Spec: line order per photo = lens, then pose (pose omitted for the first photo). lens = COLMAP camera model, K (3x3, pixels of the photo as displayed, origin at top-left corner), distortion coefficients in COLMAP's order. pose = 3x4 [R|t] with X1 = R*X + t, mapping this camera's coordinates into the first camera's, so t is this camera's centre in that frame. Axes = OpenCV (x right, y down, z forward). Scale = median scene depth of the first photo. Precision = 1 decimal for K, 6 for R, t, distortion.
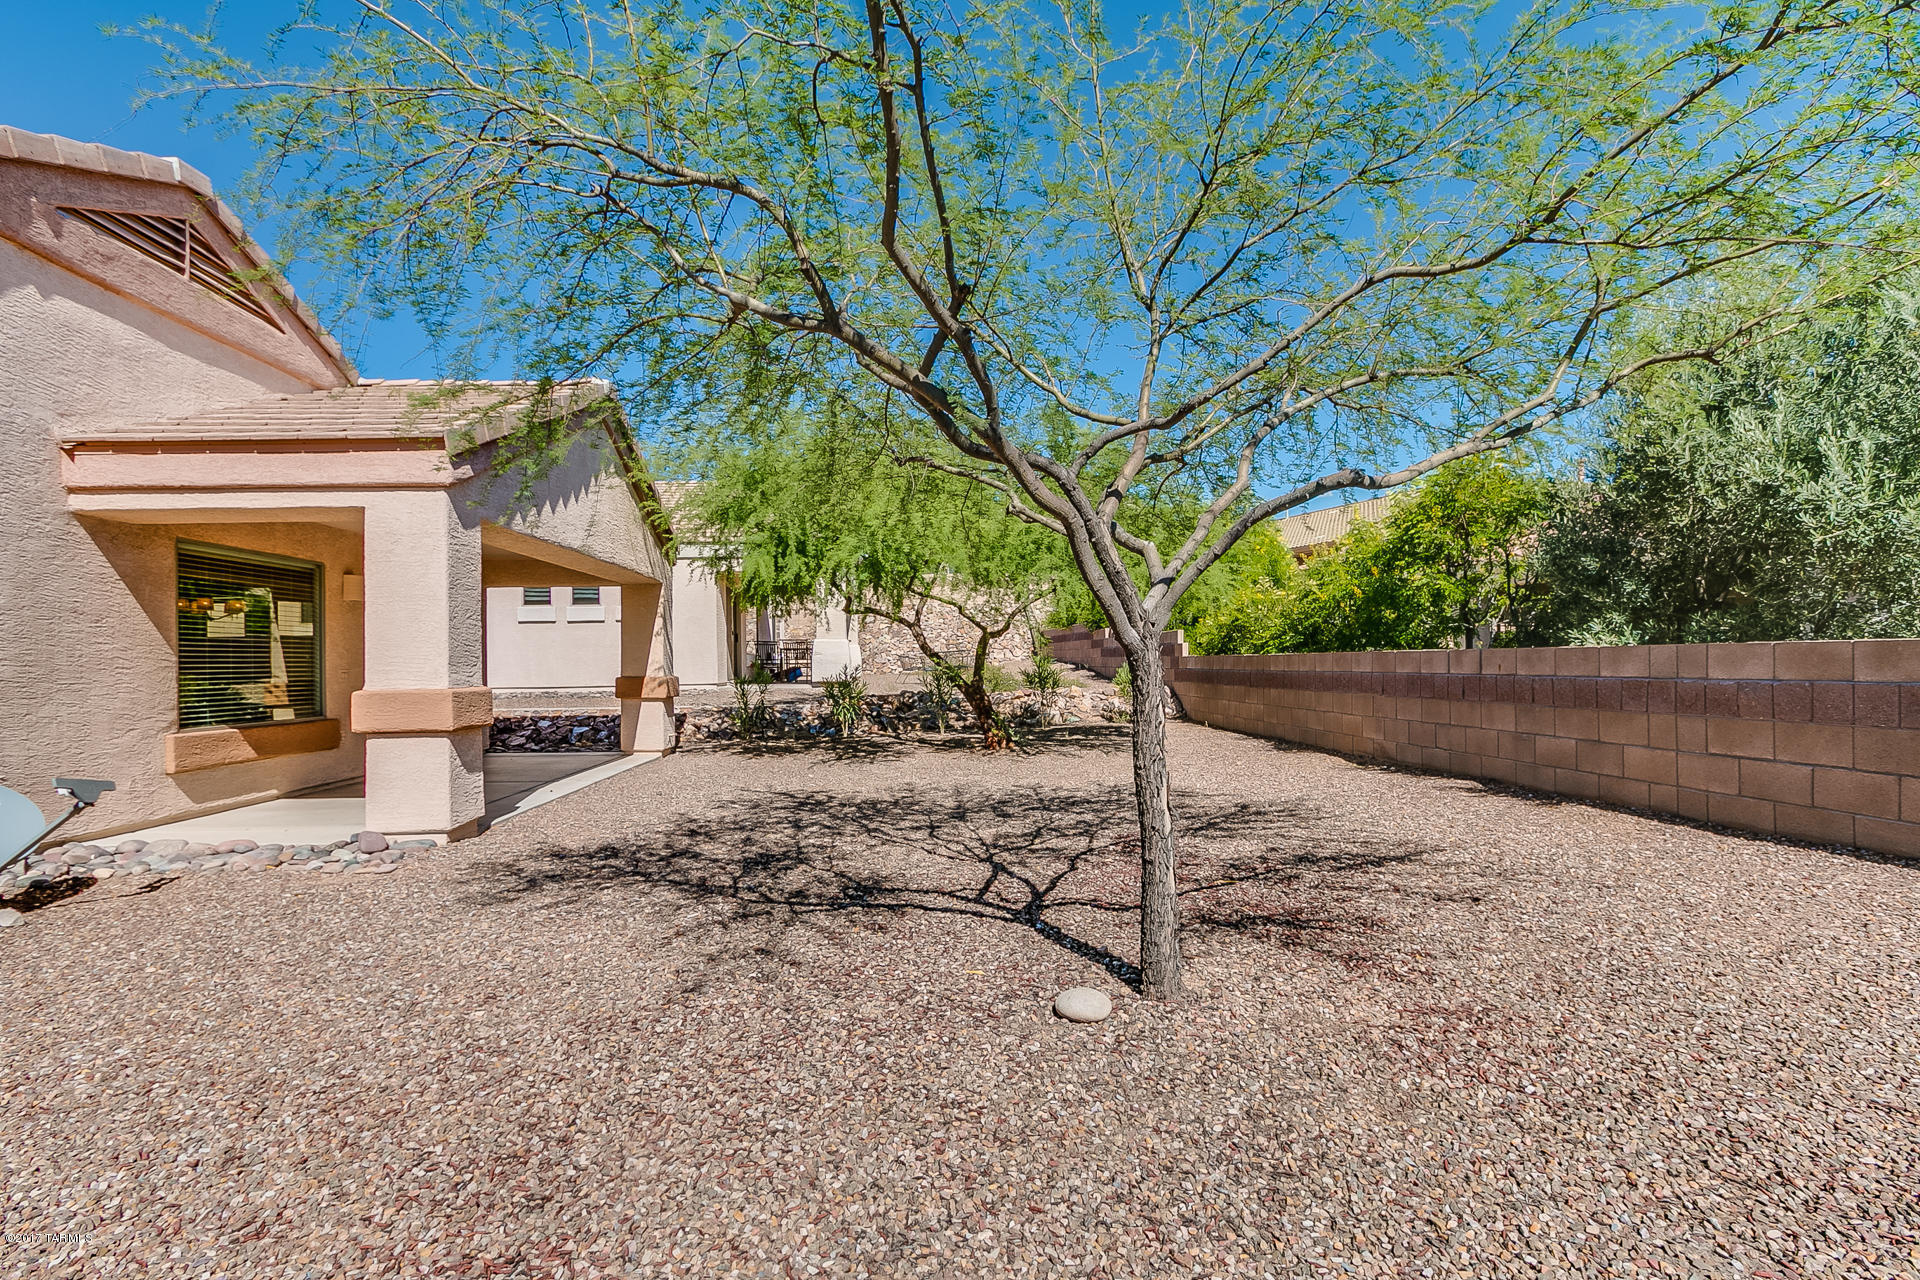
lens RADIAL K [[894.5, 0, 956.5], [0, 894.5, 661.0], [0, 0, 1]] dist [-0.030353, 0.006180]
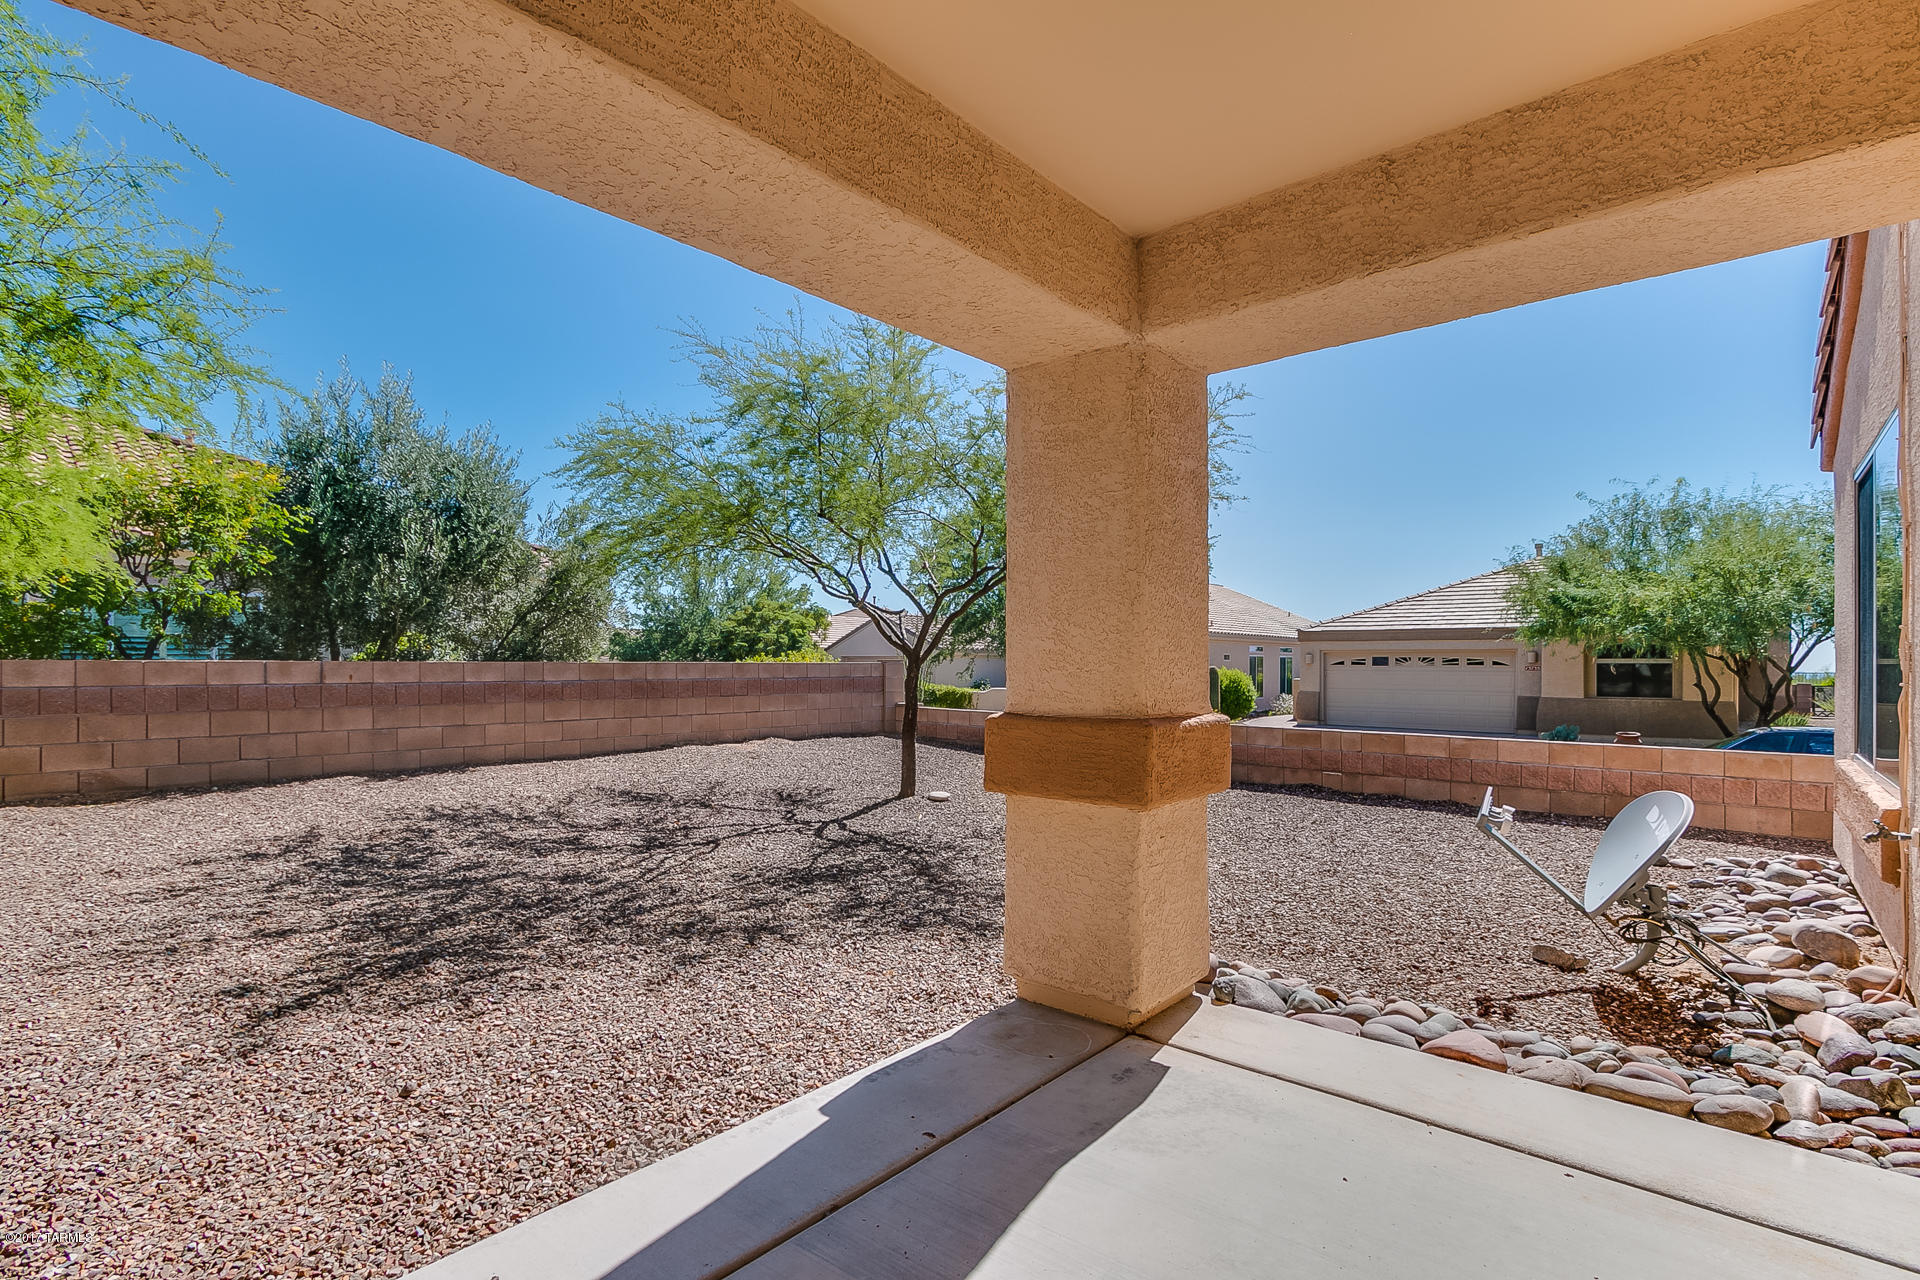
lens RADIAL K [[894.5, 0, 956.5], [0, 894.5, 661.0], [0, 0, 1]] dist [-0.030353, 0.006180]
pose [[-0.703852, 0.011806, 0.710248, -1.035095], [0.004385, 0.999915, -0.012275, 0.004975], [-0.710333, -0.005525, -0.703844, 1.639103]]
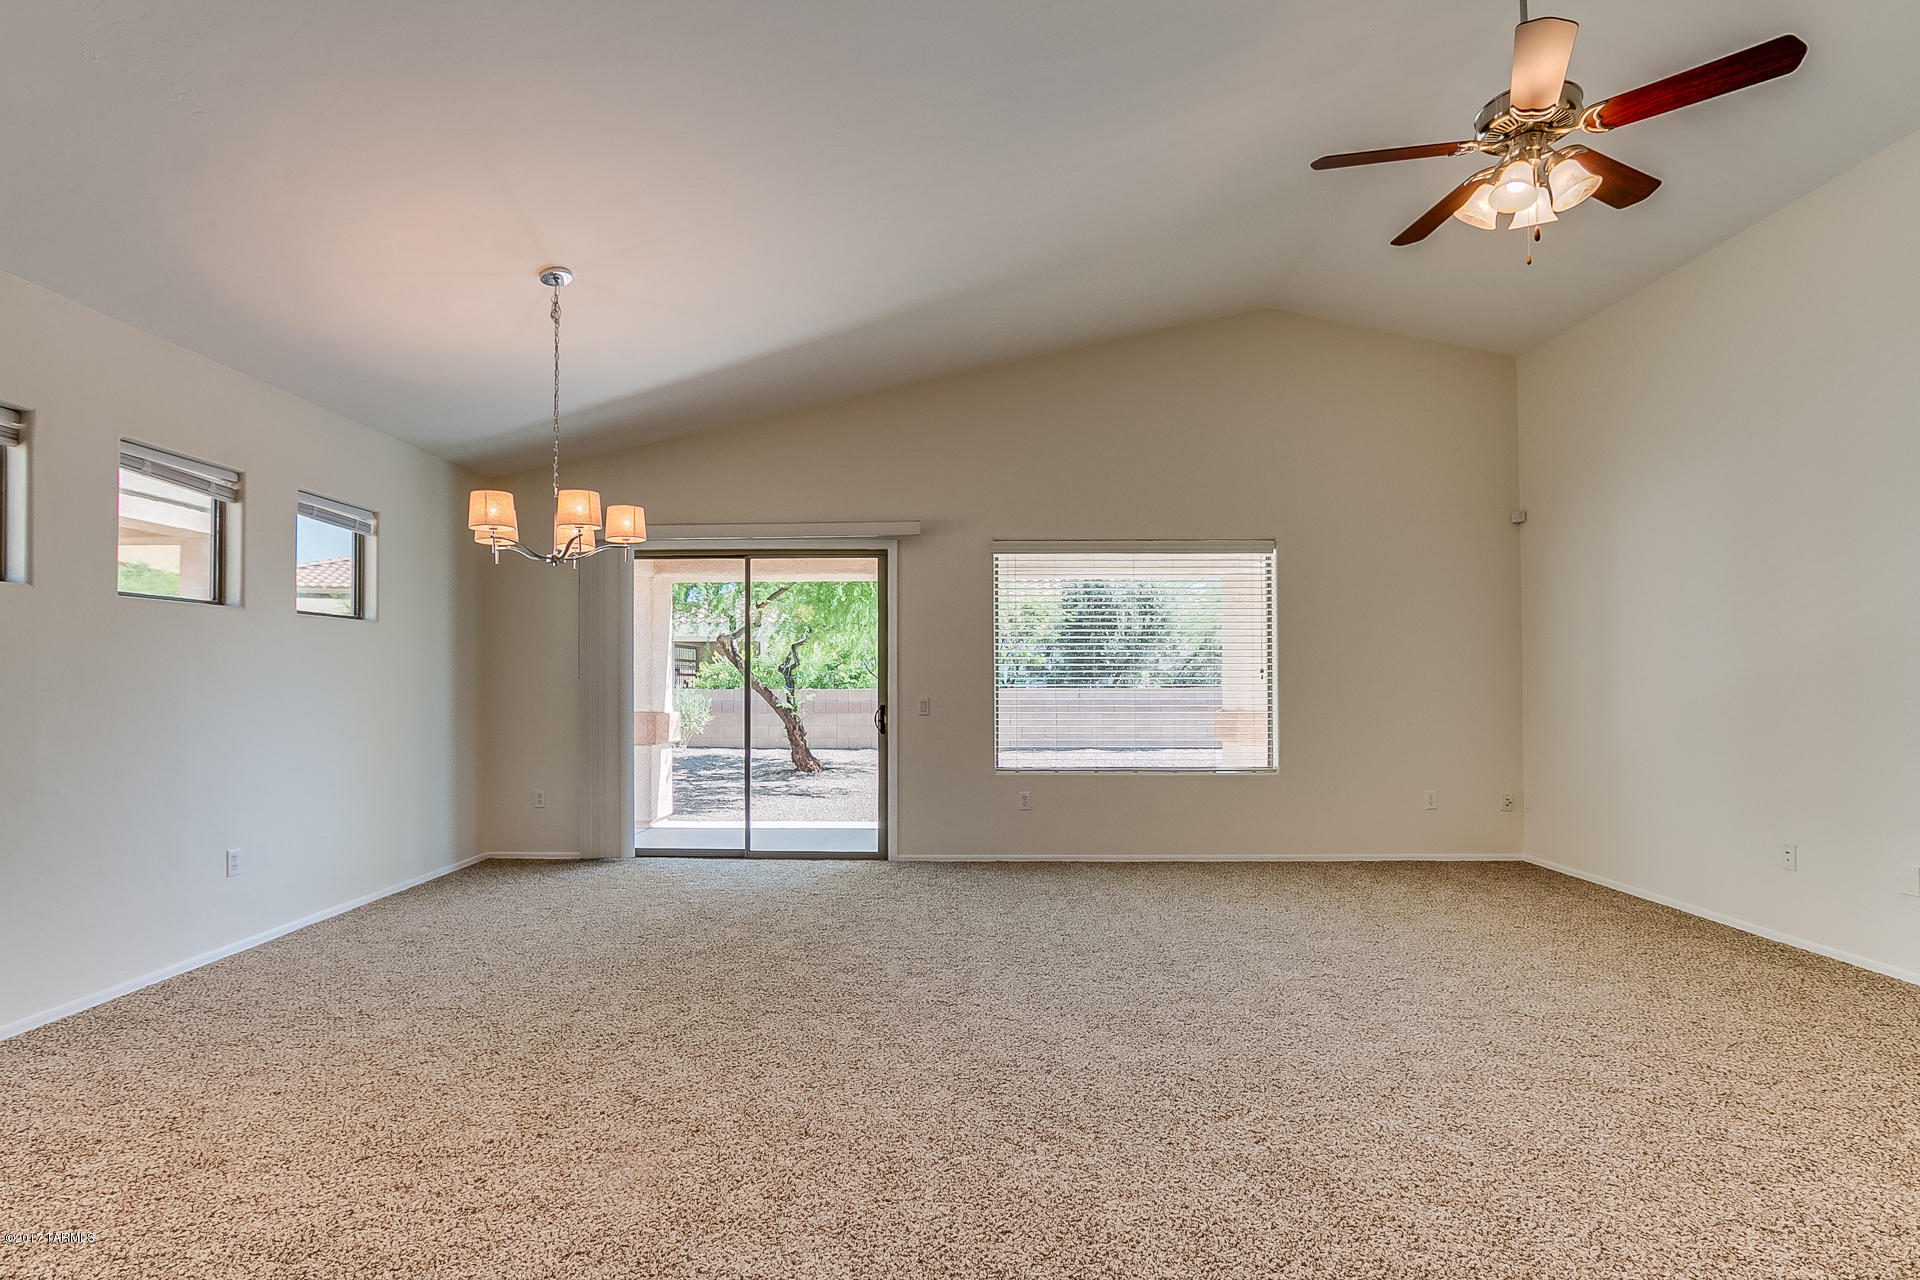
lens RADIAL K [[903.7, 0, 944.8], [0, 903.7, 671.9], [0, 0, 1]] dist [-0.036820, 0.006496]
pose [[0.090069, 0.028747, 0.995521, -2.225674], [-0.000014, 0.999583, -0.028863, 0.013335], [-0.995935, 0.002585, 0.090032, 1.526126]]
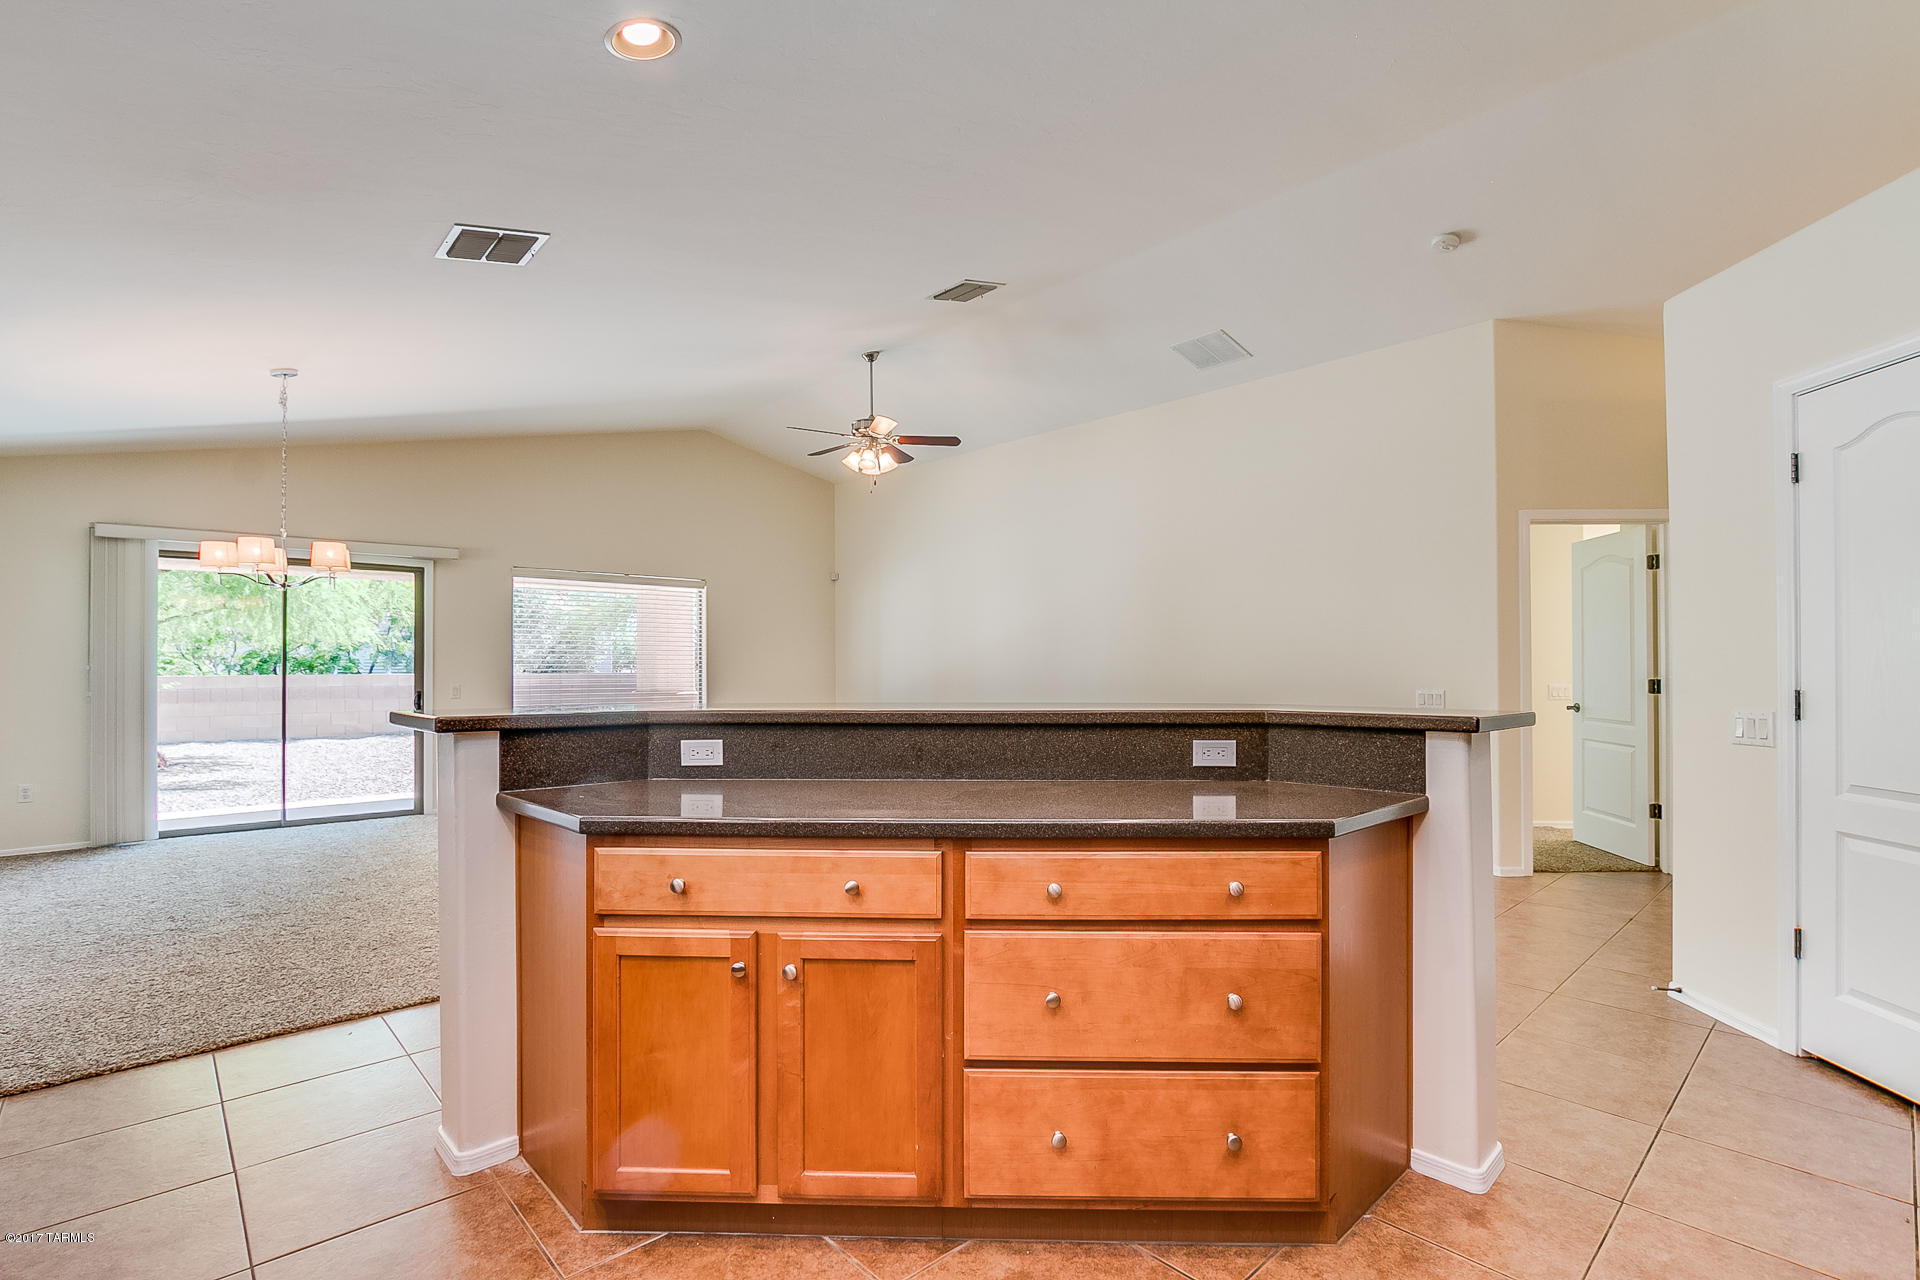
lens RADIAL K [[872.7, 0, 940.8], [0, 872.7, 653.7], [0, 0, 1]] dist [-0.000717, -0.008985]
pose [[-0.622146, 0.026530, 0.782451, -2.676610], [0.010809, 0.999621, -0.025299, 0.006833], [-0.782827, -0.007283, -0.622197, 1.902183]]
